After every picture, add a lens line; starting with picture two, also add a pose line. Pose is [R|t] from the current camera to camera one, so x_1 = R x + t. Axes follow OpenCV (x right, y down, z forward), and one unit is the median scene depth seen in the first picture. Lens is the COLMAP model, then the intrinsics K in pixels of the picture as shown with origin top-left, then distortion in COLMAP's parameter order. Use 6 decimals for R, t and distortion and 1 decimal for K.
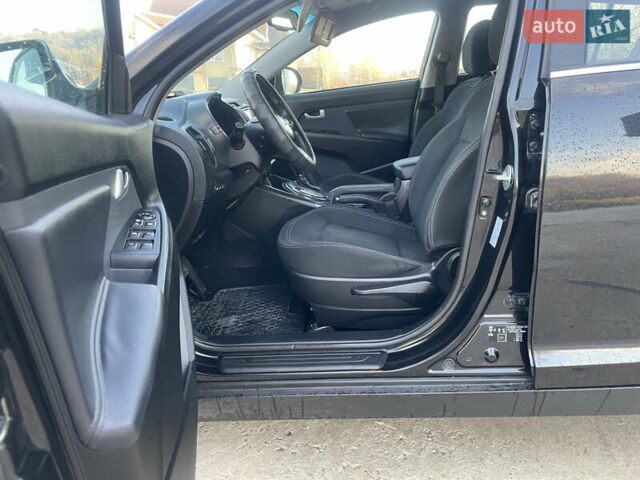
lens RADIAL K [[437.4, 0, 307.2], [0, 437.4, 254.9], [0, 0, 1]] dist [0.002499, -0.017315]
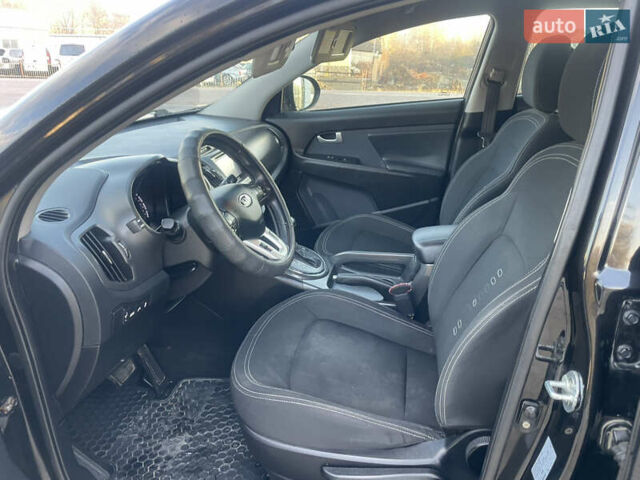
lens RADIAL K [[437.4, 0, 314.1], [0, 437.4, 243.6], [0, 0, 1]] dist [0.002499, -0.017315]
pose [[0.994150, 0.055858, -0.092447, 0.091175], [-0.051103, 0.997285, 0.053026, -0.206185], [0.095158, -0.047992, 0.994305, 0.225505]]
